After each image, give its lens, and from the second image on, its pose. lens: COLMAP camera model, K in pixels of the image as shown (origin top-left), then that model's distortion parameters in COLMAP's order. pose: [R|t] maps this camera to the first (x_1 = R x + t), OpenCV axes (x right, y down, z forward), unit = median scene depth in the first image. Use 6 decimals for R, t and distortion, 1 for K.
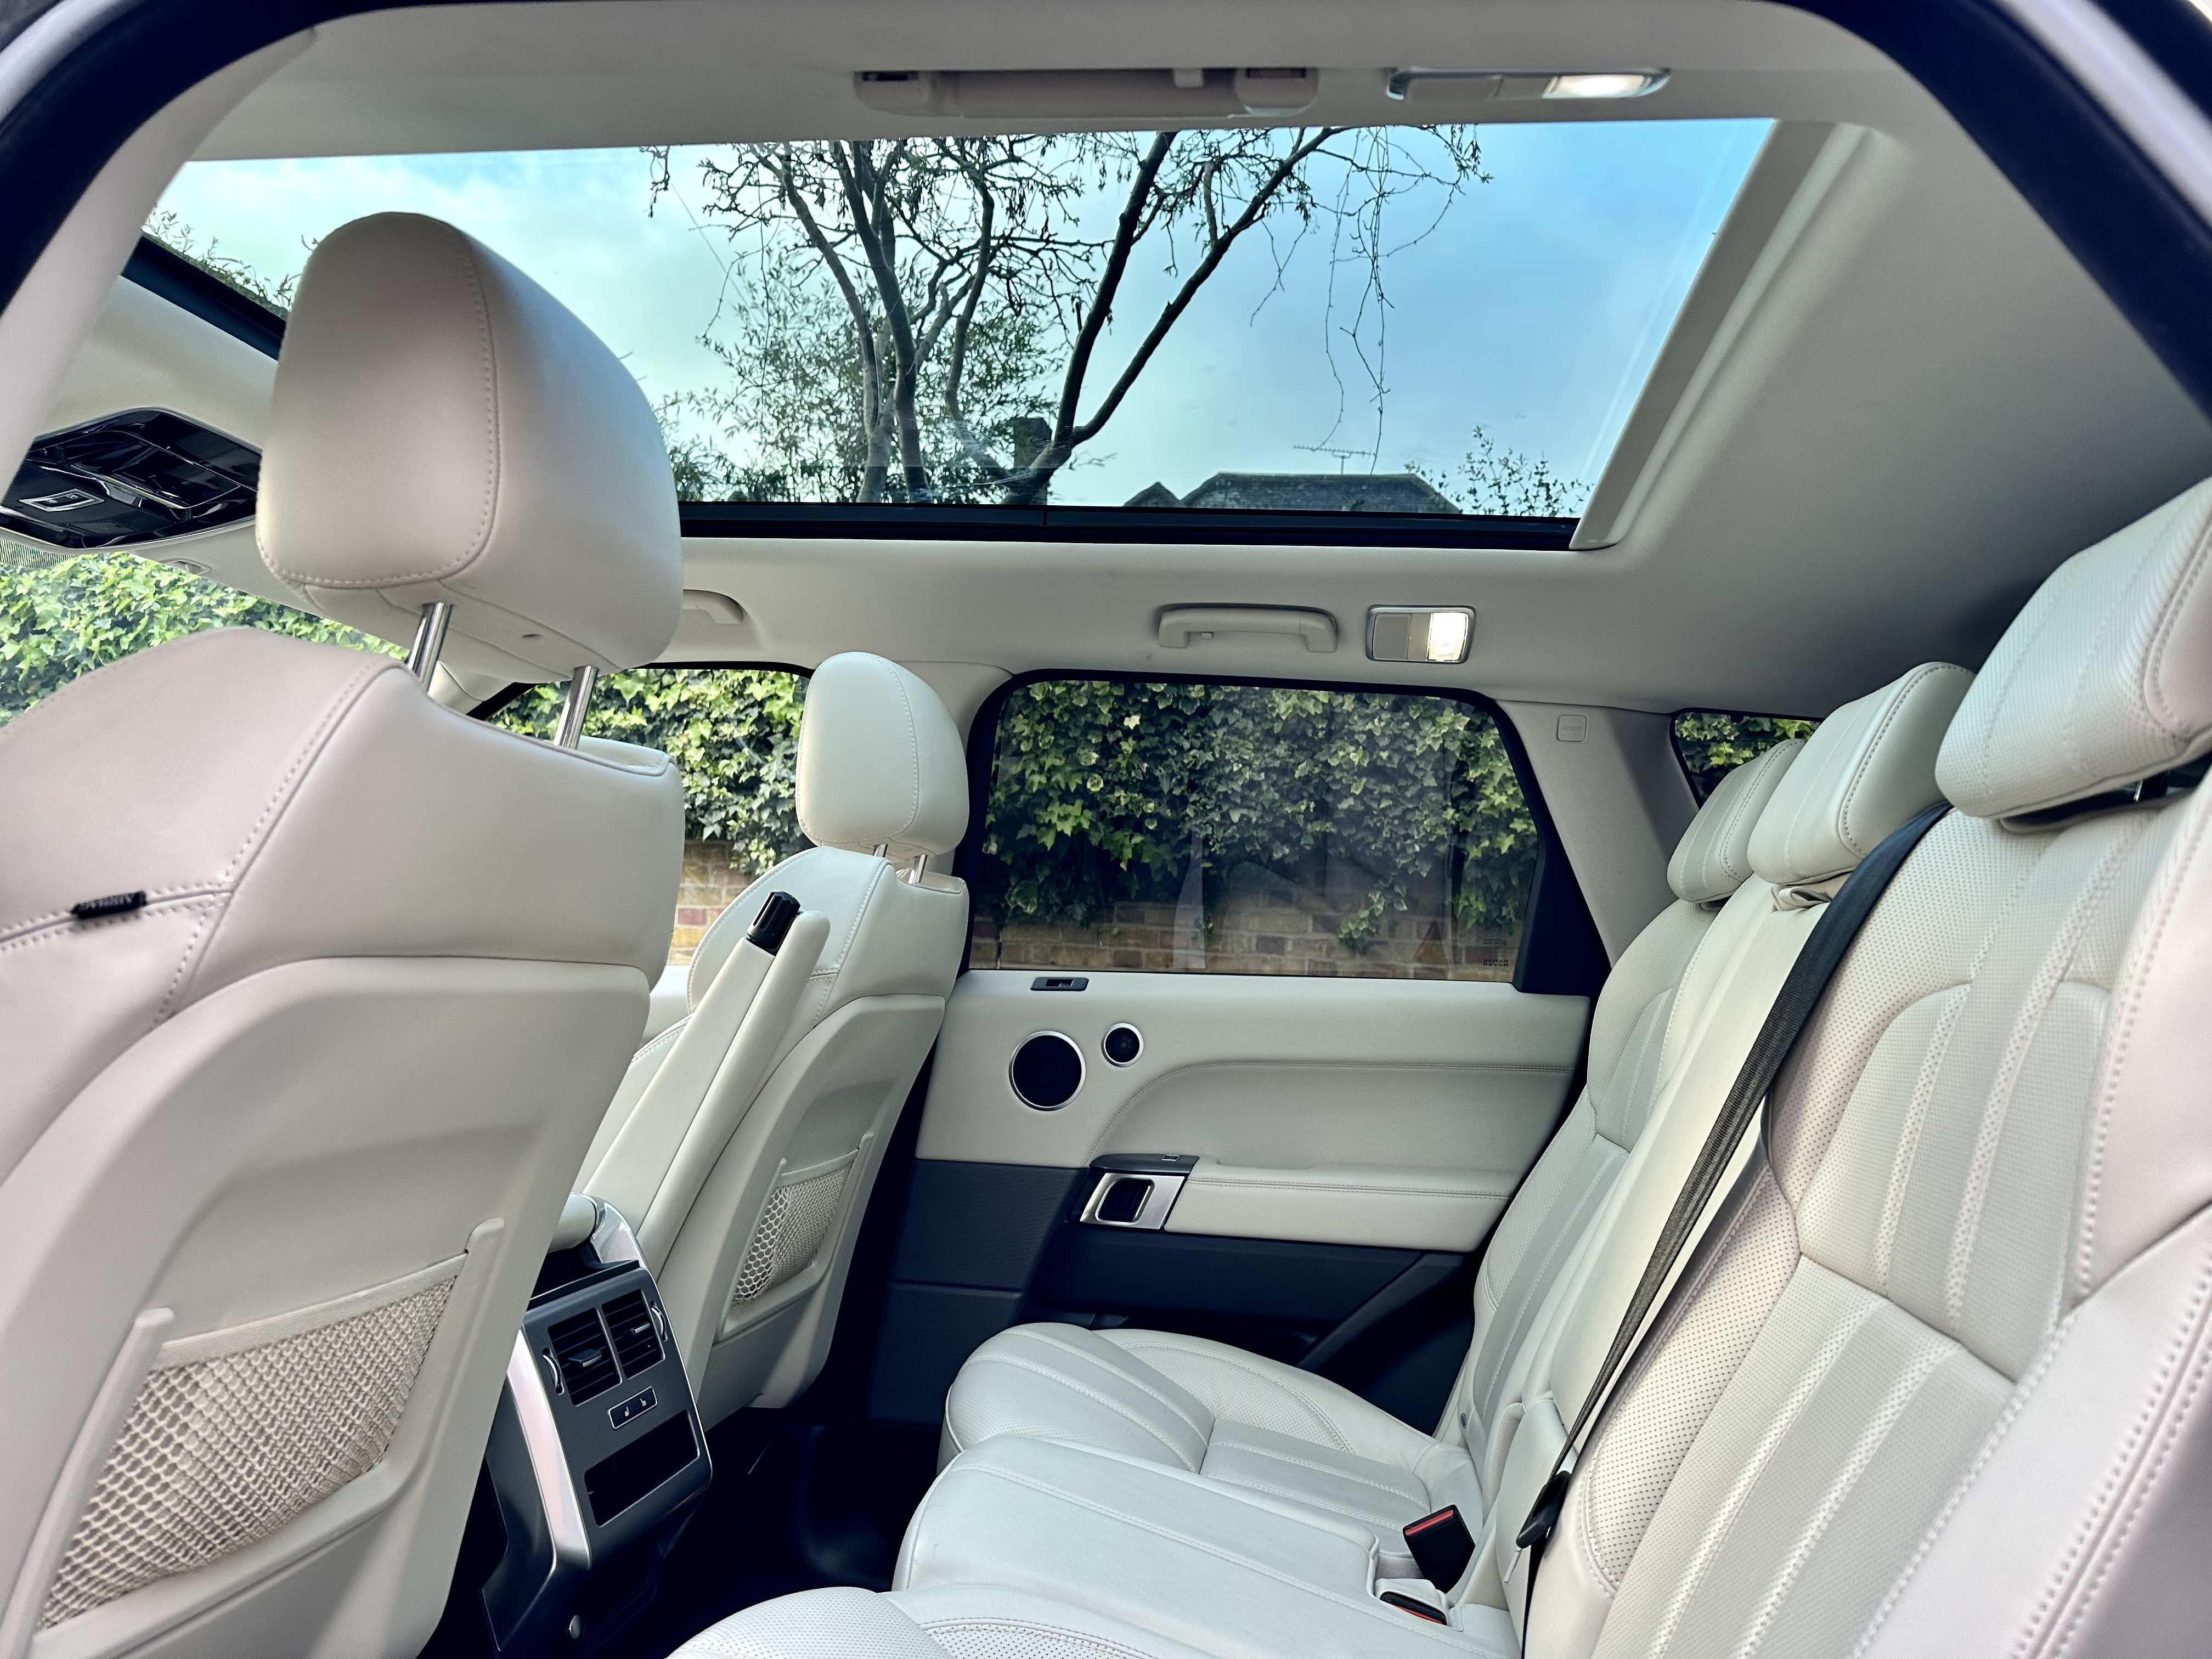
lens RADIAL K [[1535.6, 0, 1106.0], [0, 1535.6, 829.5], [0, 0, 1]] dist [0.158793, -0.272100]
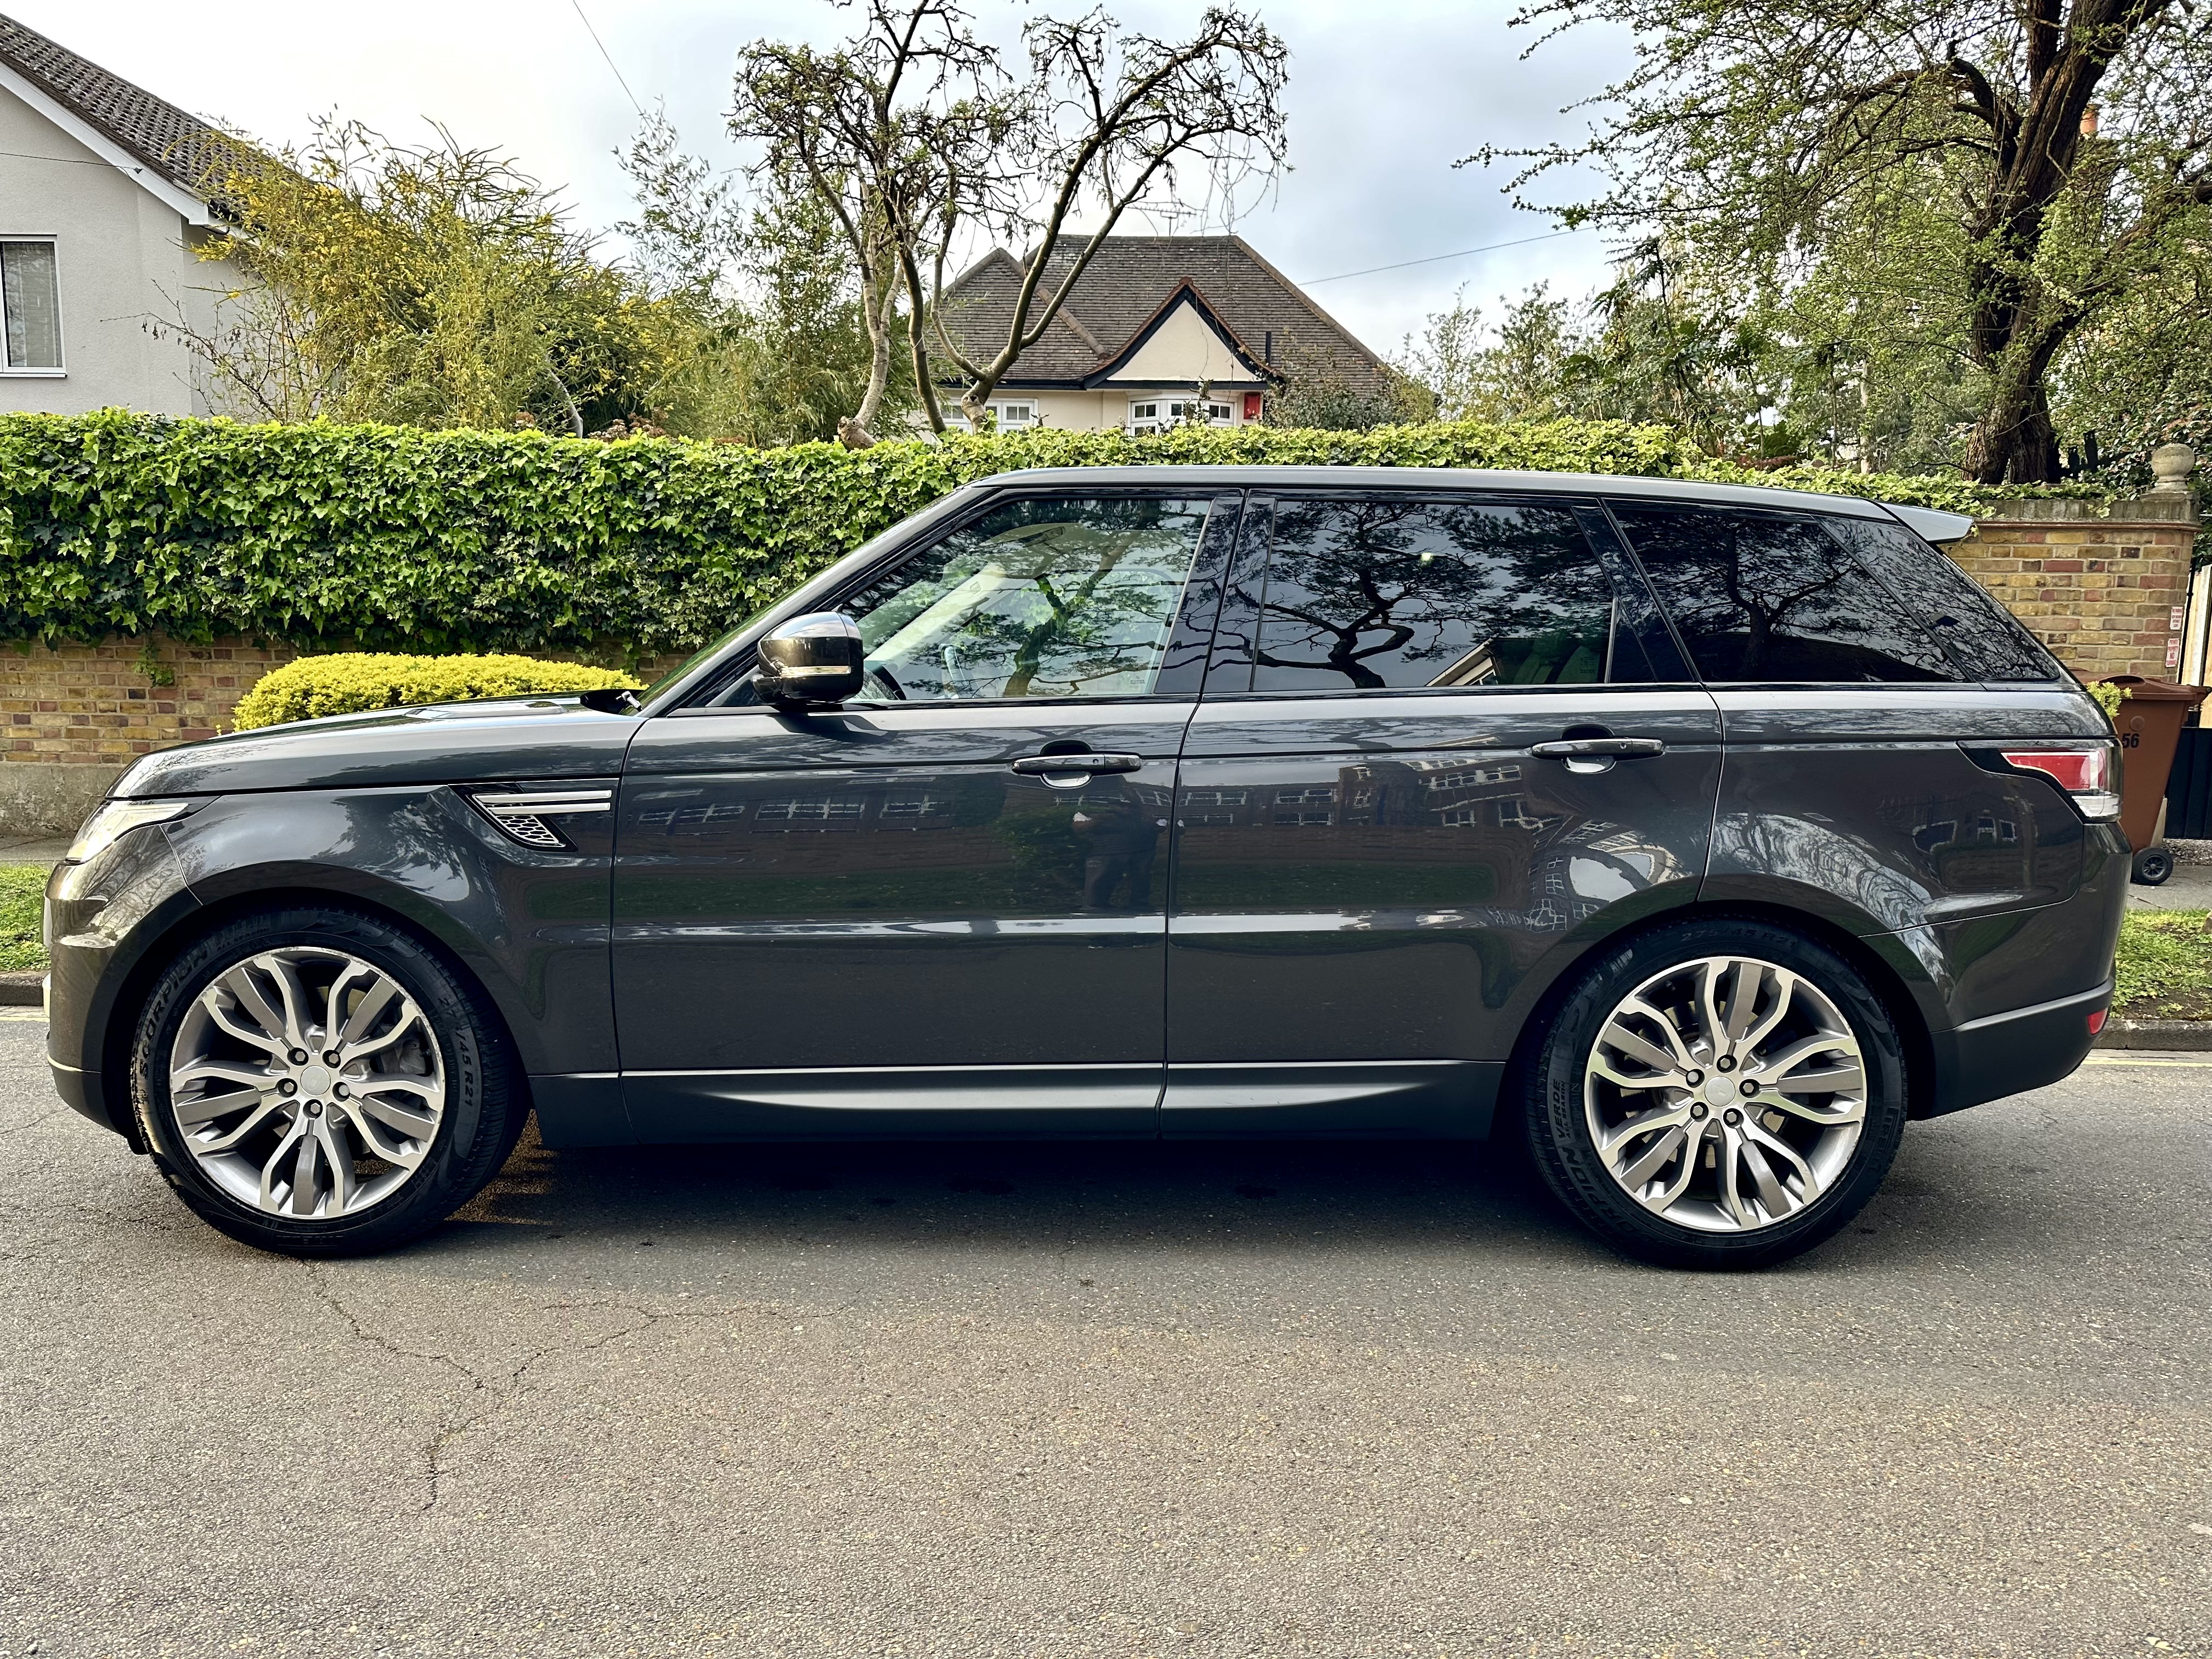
lens RADIAL K [[1535.6, 0, 1106.0], [0, 1535.6, 829.5], [0, 0, 1]] dist [0.158793, -0.272100]
pose [[0.993214, -0.045575, 0.106997, -0.425806], [0.025519, 0.983001, 0.181819, -0.229800], [-0.113464, -0.177855, 0.977494, -1.941262]]
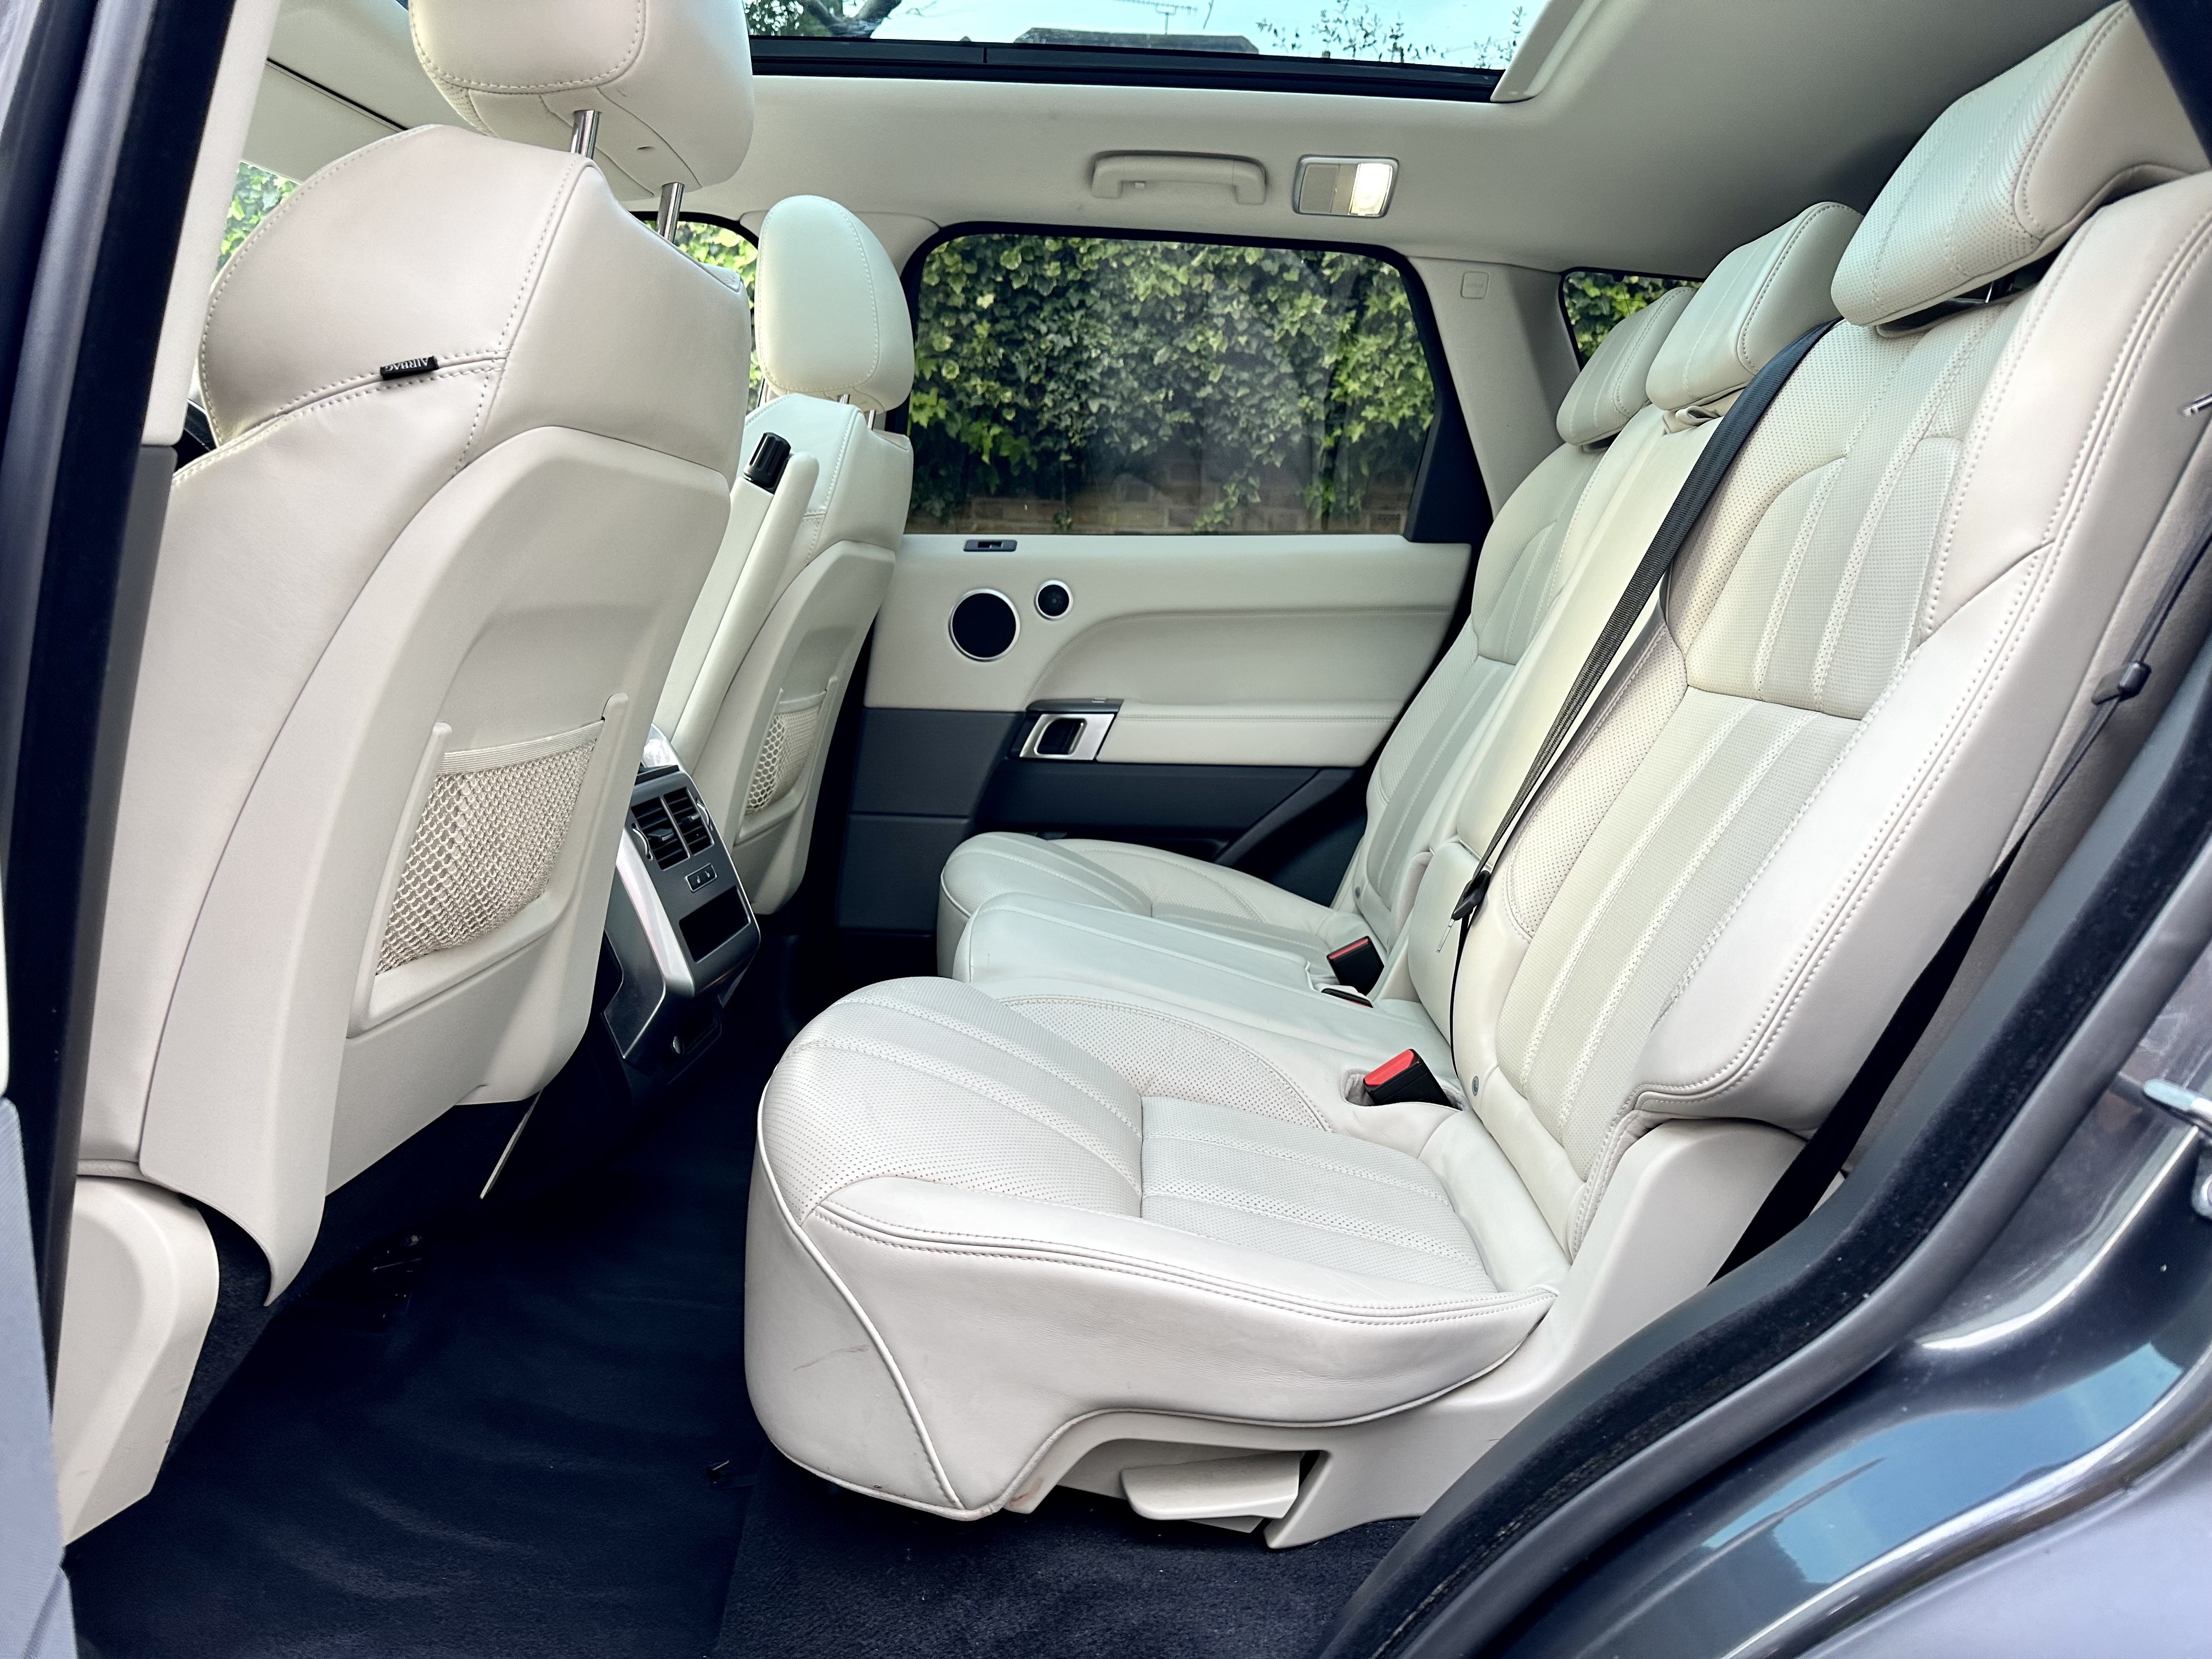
lens RADIAL K [[1535.6, 0, 1106.0], [0, 1535.6, 829.5], [0, 0, 1]] dist [0.158793, -0.272100]
pose [[0.993544, -0.032113, 0.108803, -0.076020], [0.004387, 0.969256, 0.246017, 0.029502], [-0.113359, -0.243951, 0.963139, -0.090676]]
